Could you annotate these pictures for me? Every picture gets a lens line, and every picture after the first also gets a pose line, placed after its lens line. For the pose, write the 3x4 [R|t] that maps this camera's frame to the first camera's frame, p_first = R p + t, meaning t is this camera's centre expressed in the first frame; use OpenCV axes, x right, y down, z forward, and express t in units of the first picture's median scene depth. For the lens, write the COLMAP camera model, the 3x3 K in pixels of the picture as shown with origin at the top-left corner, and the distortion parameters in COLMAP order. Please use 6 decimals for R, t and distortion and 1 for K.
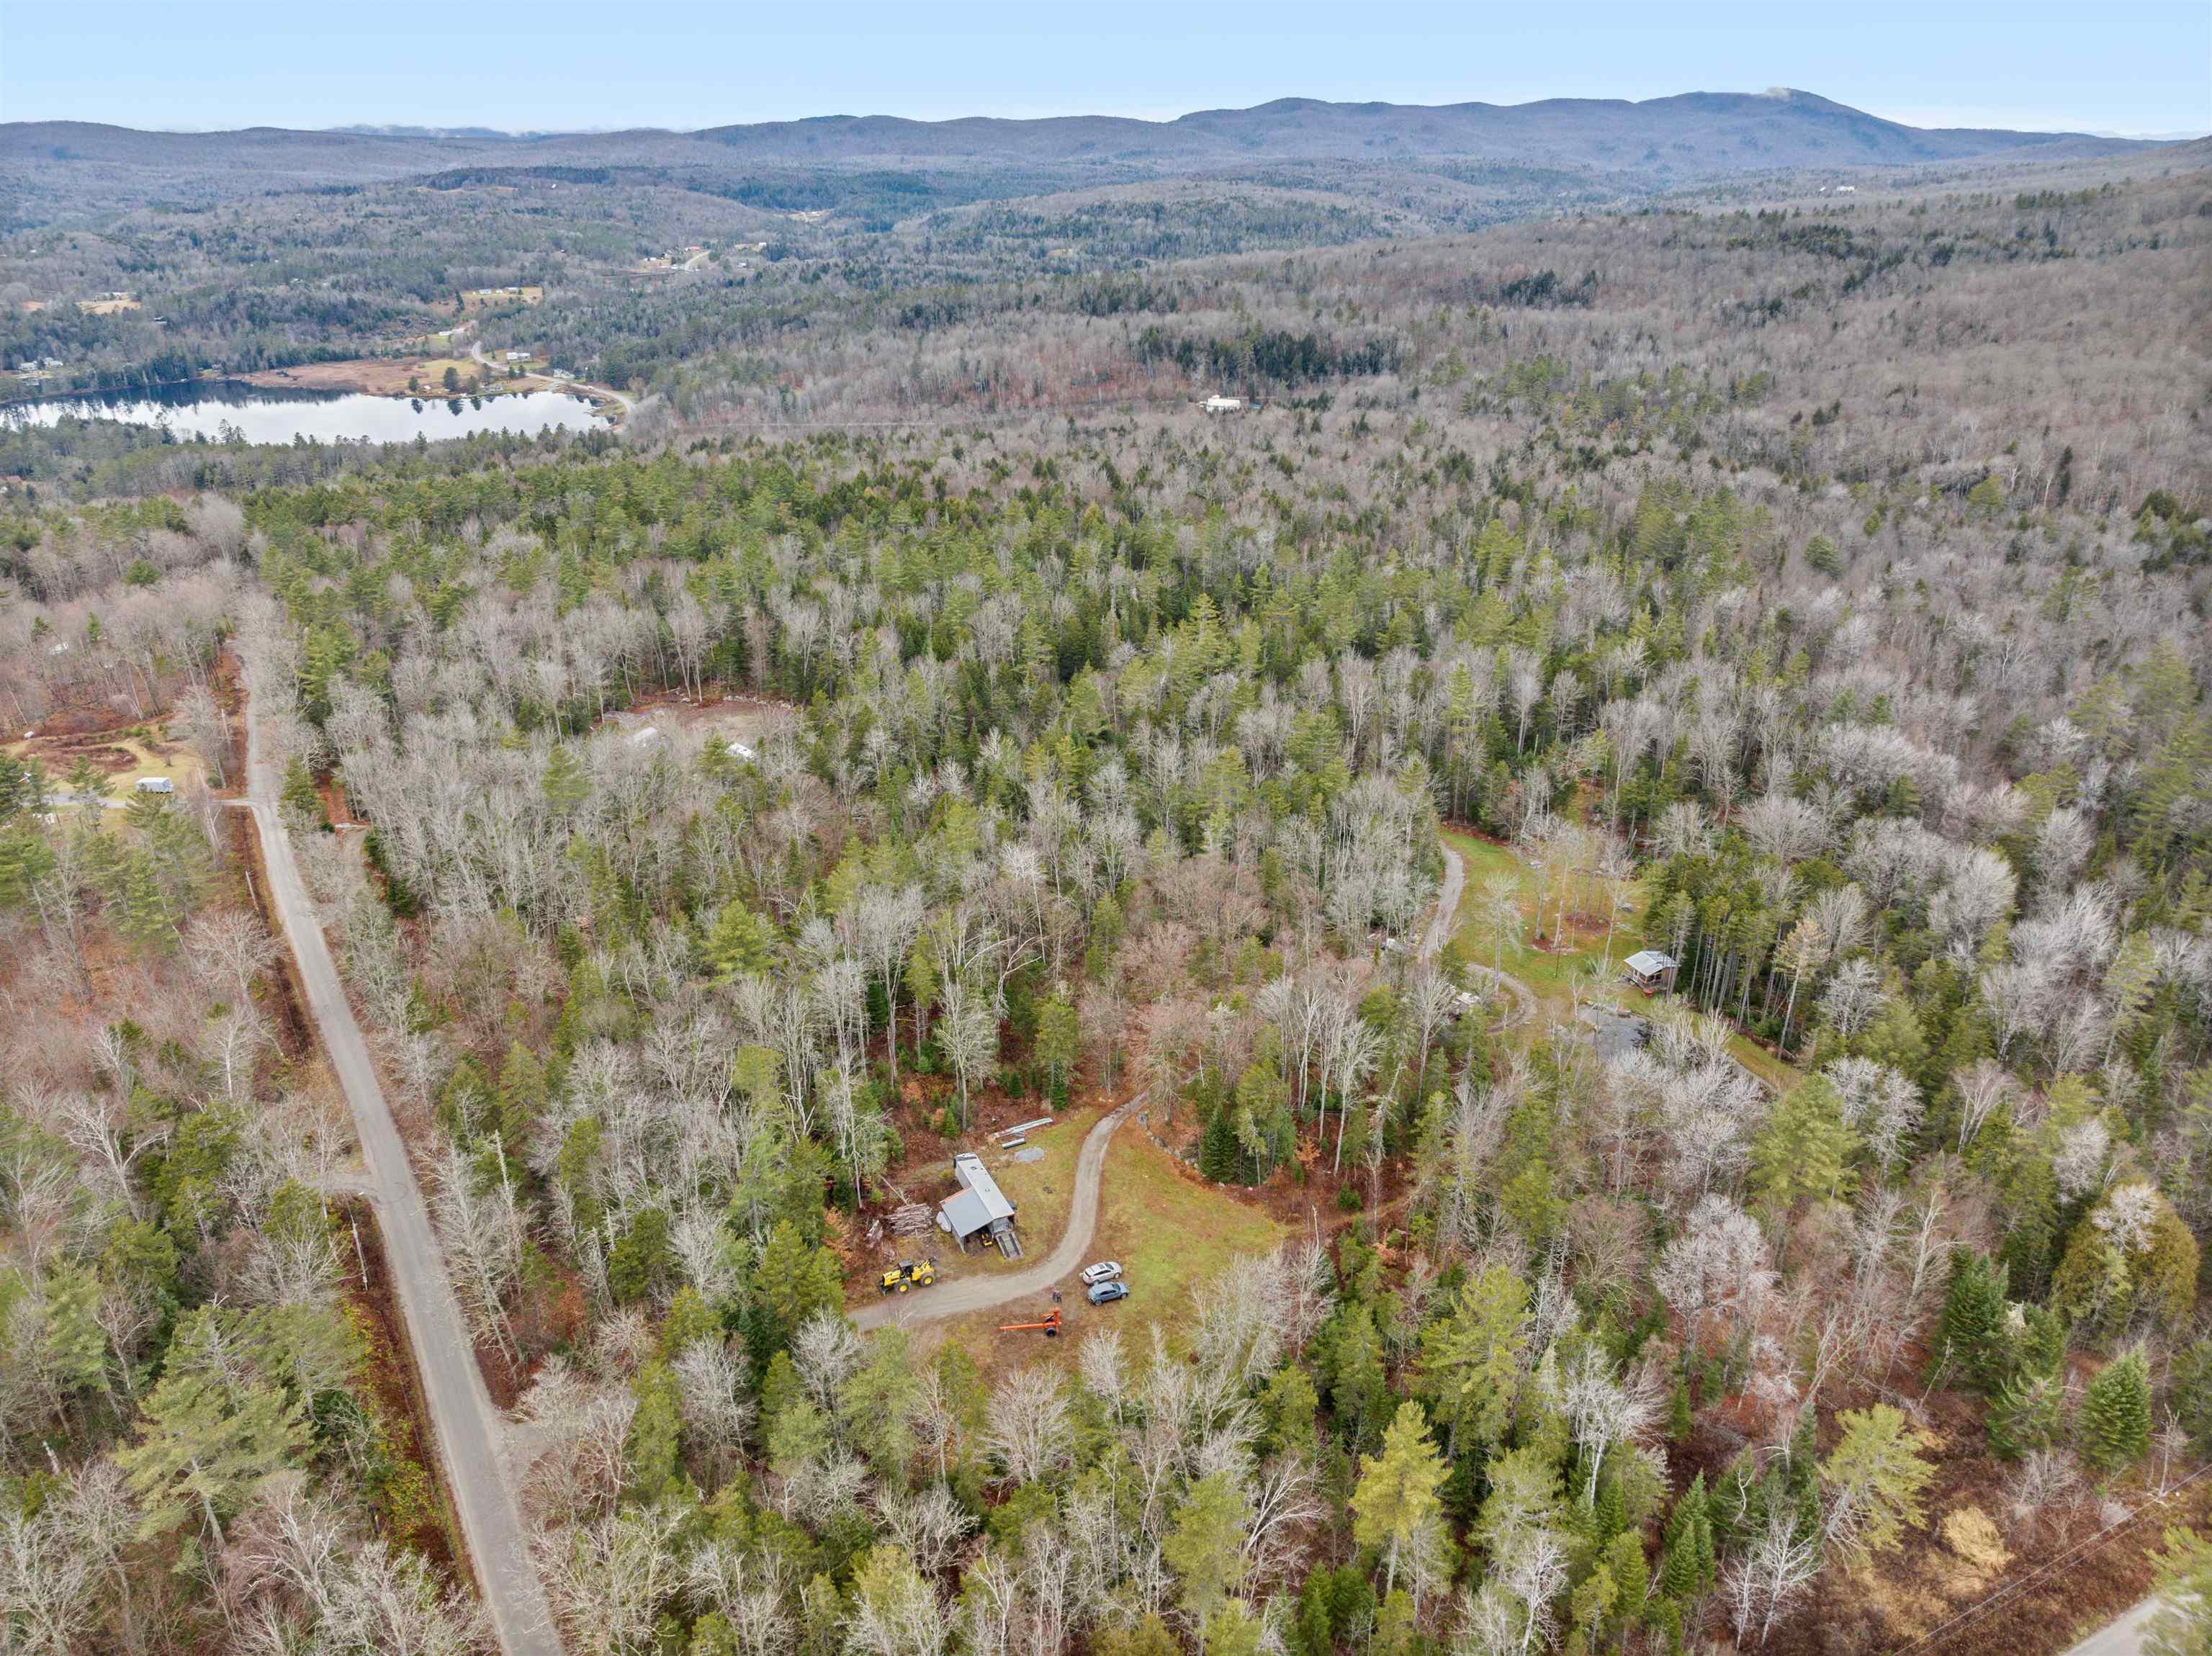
lens RADIAL K [[1562.2, 0, 1106.9], [0, 1562.2, 837.5], [0, 0, 1]] dist [-0.040600, 0.012647]
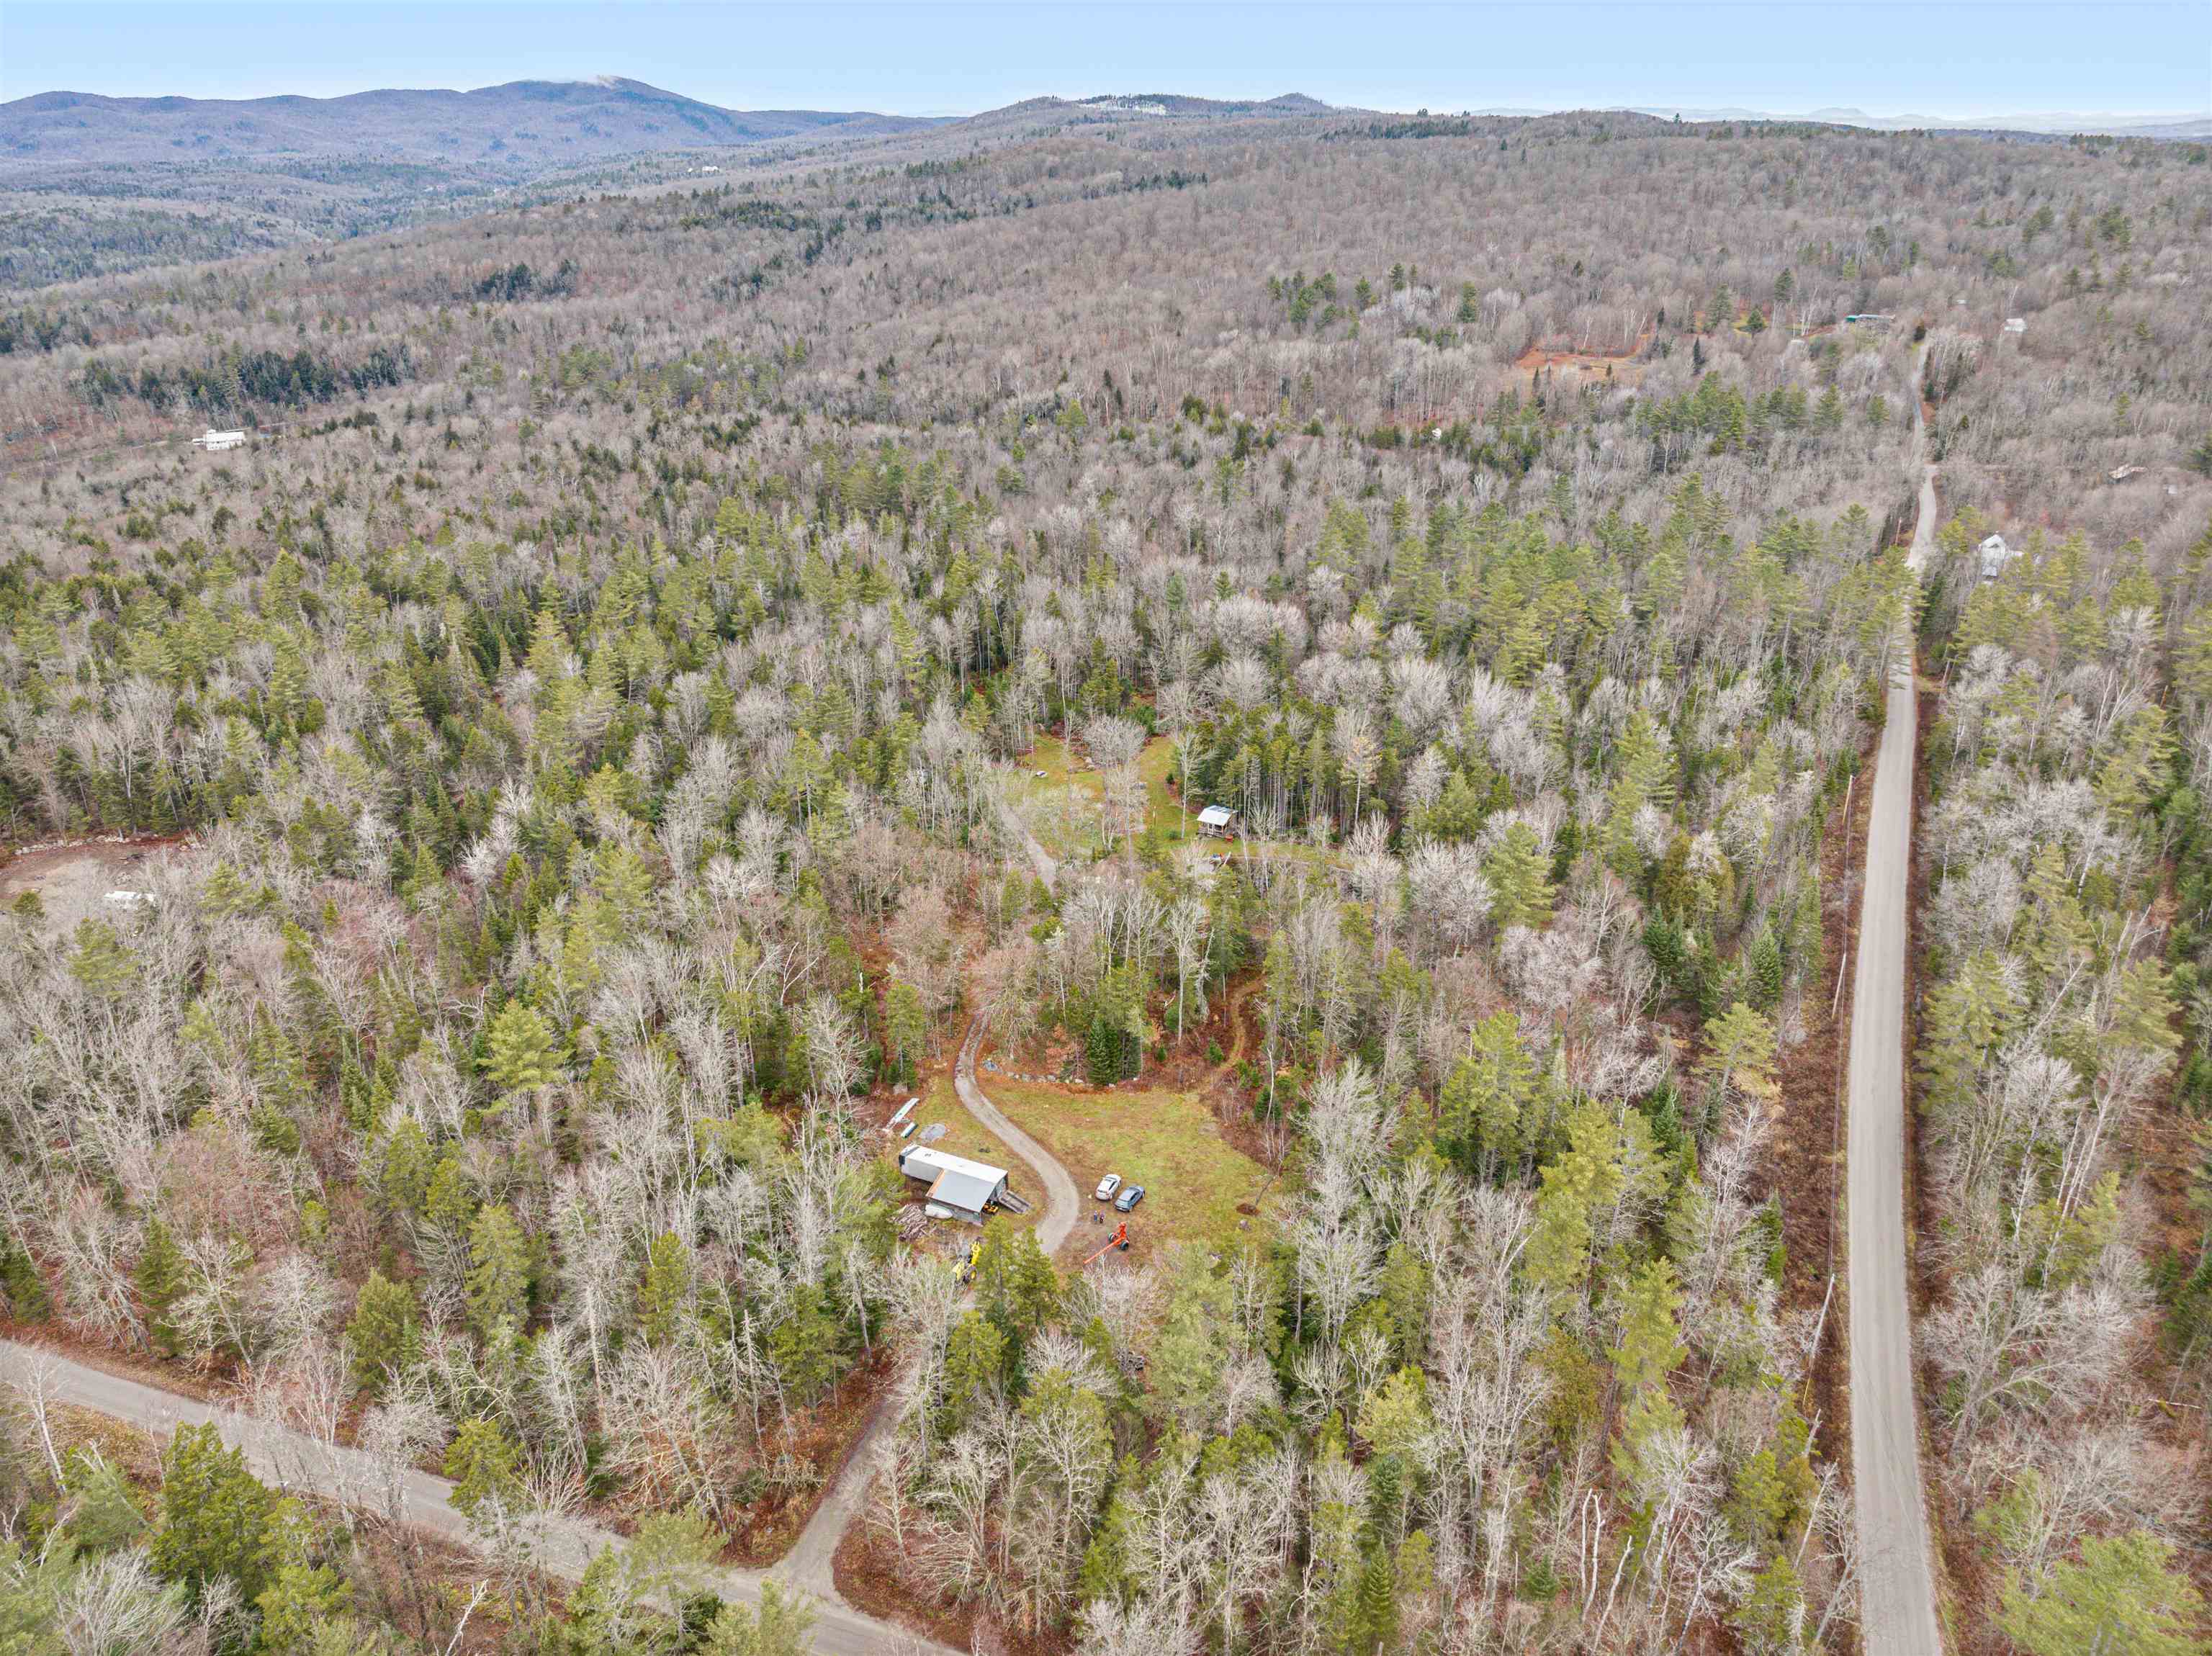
lens RADIAL K [[1562.2, 0, 1123.6], [0, 1562.2, 841.7], [0, 0, 1]] dist [-0.040600, 0.012647]
pose [[0.779724, -0.269968, 0.564931, -0.046616], [0.265408, 0.959708, 0.092303, -0.003320], [-0.567088, 0.077966, 0.819959, 0.010175]]
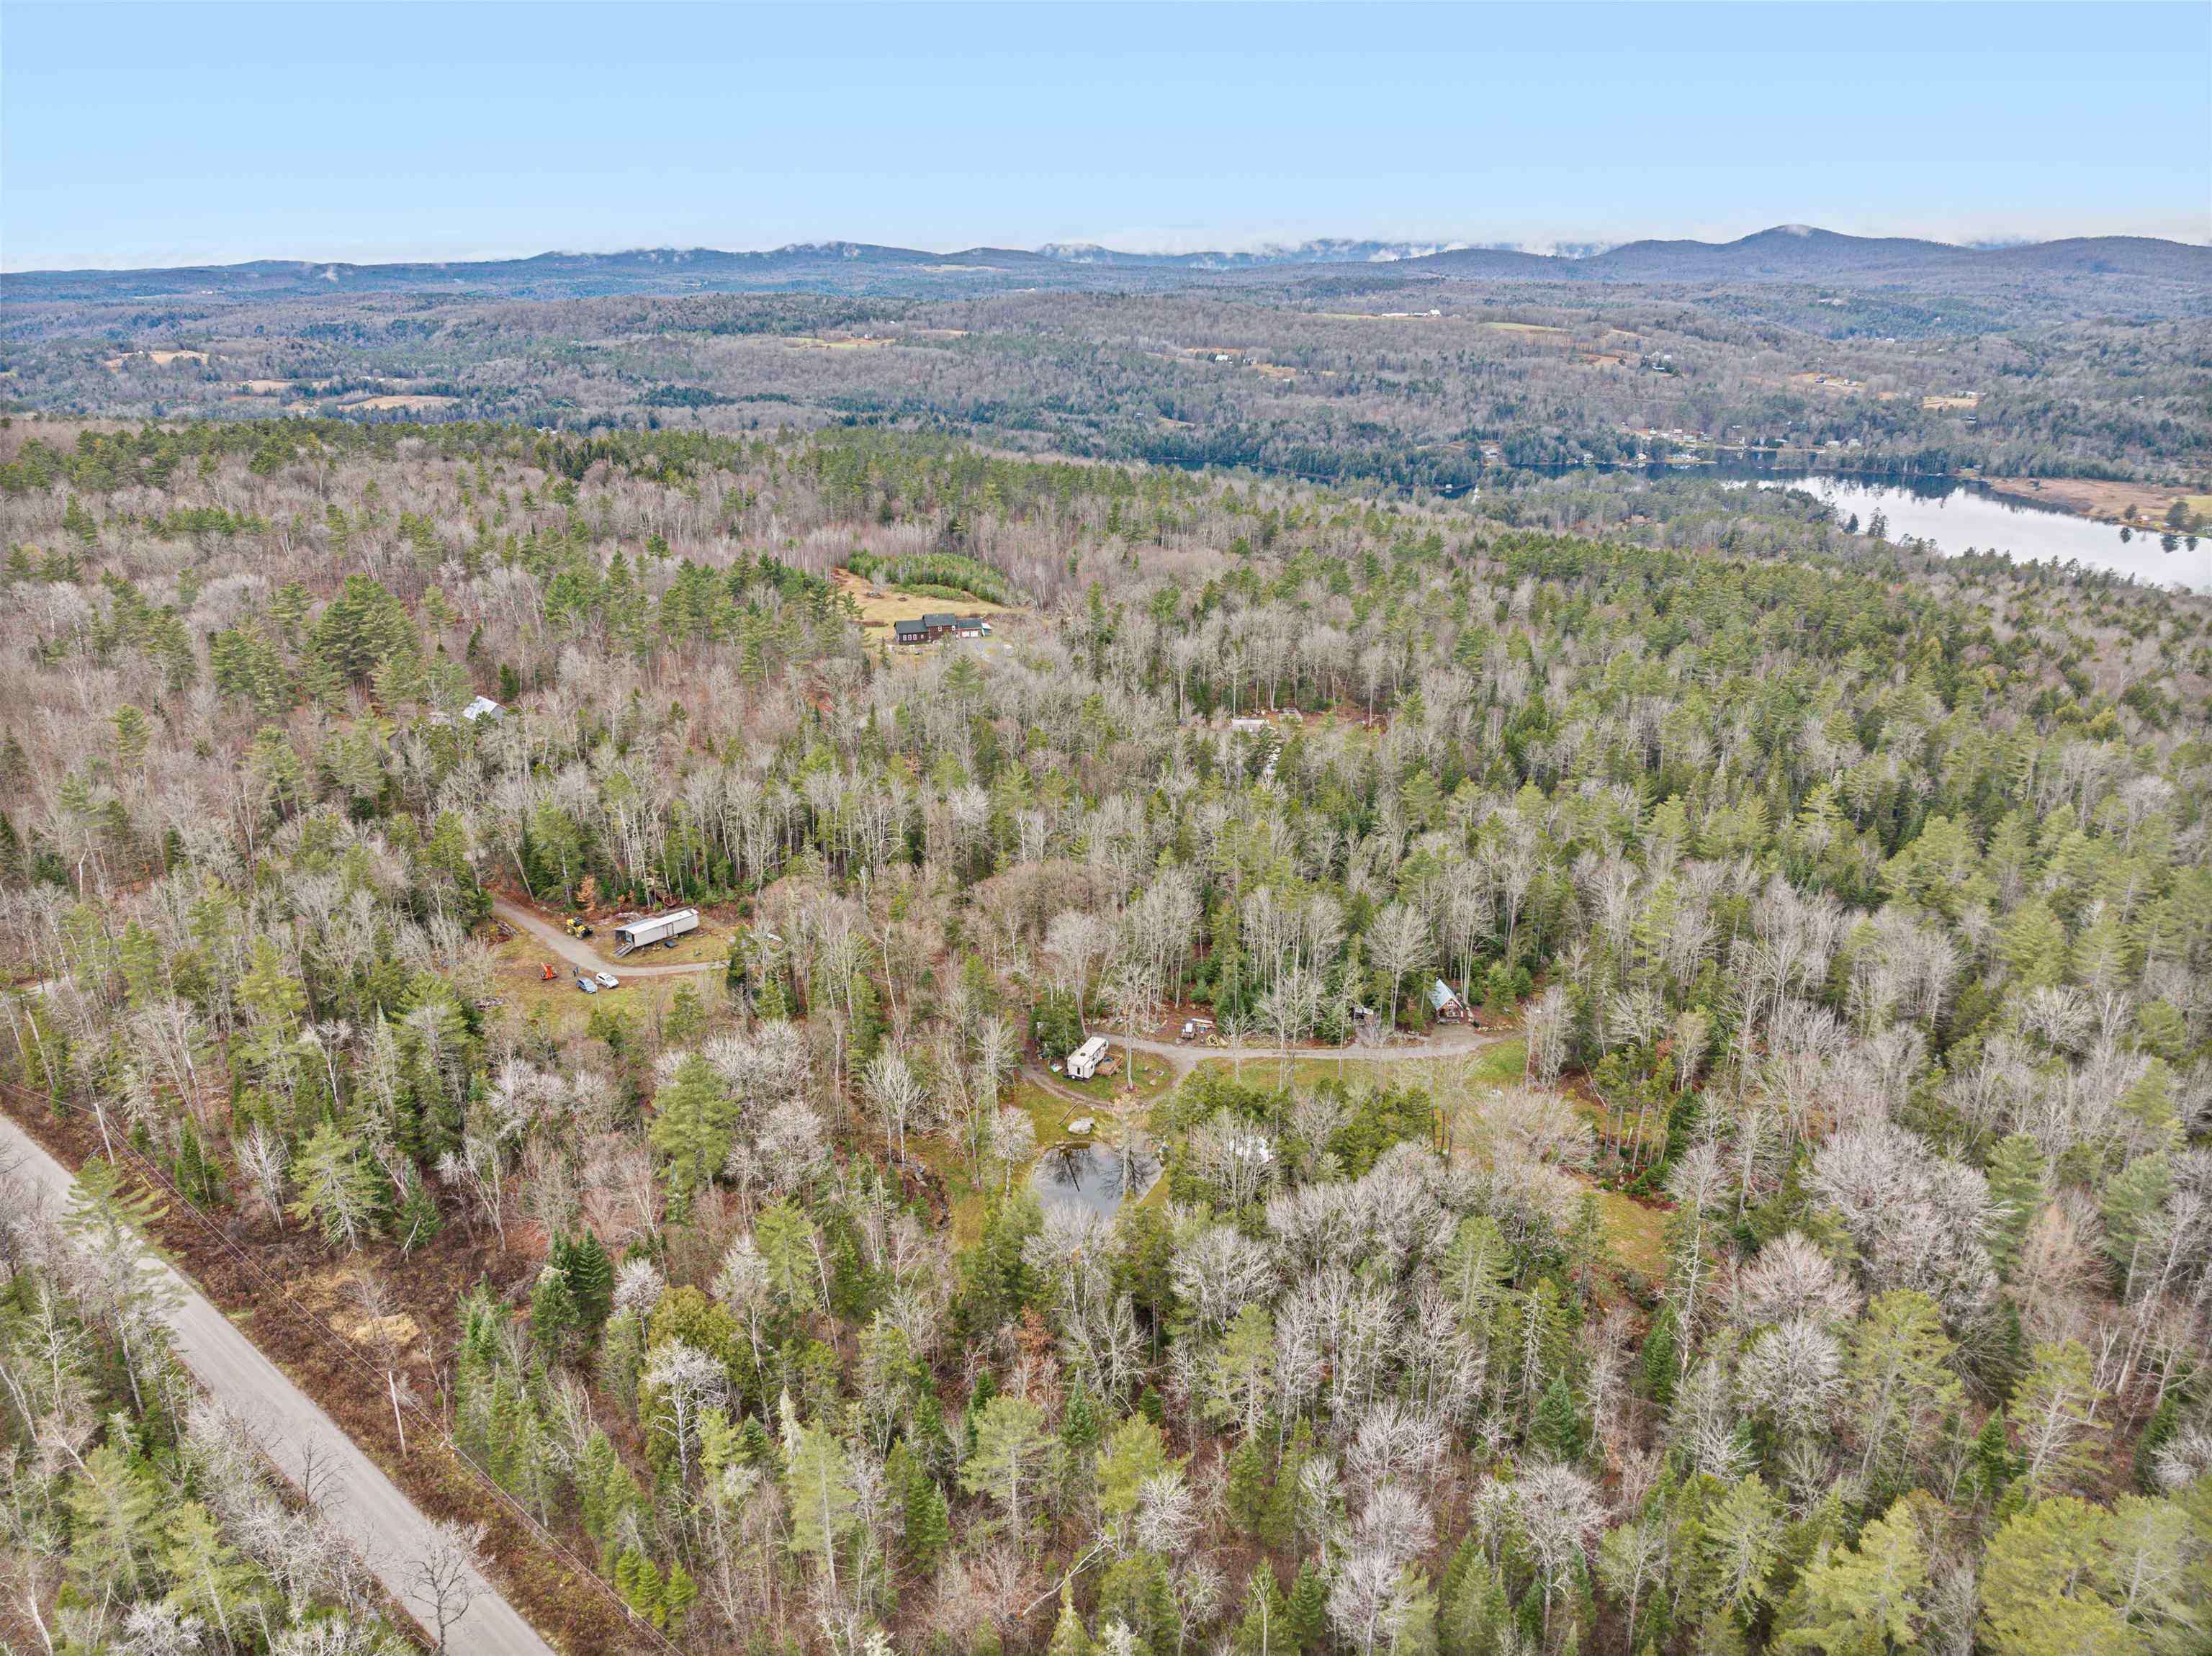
lens RADIAL K [[1562.2, 0, 1101.1], [0, 1562.2, 819.2], [0, 0, 1]] dist [-0.040600, 0.012647]
pose [[0.437959, 0.314155, -0.842317, 0.109340], [-0.374793, 0.915451, 0.146559, -0.020626], [0.817142, 0.251508, 0.518673, 0.041981]]
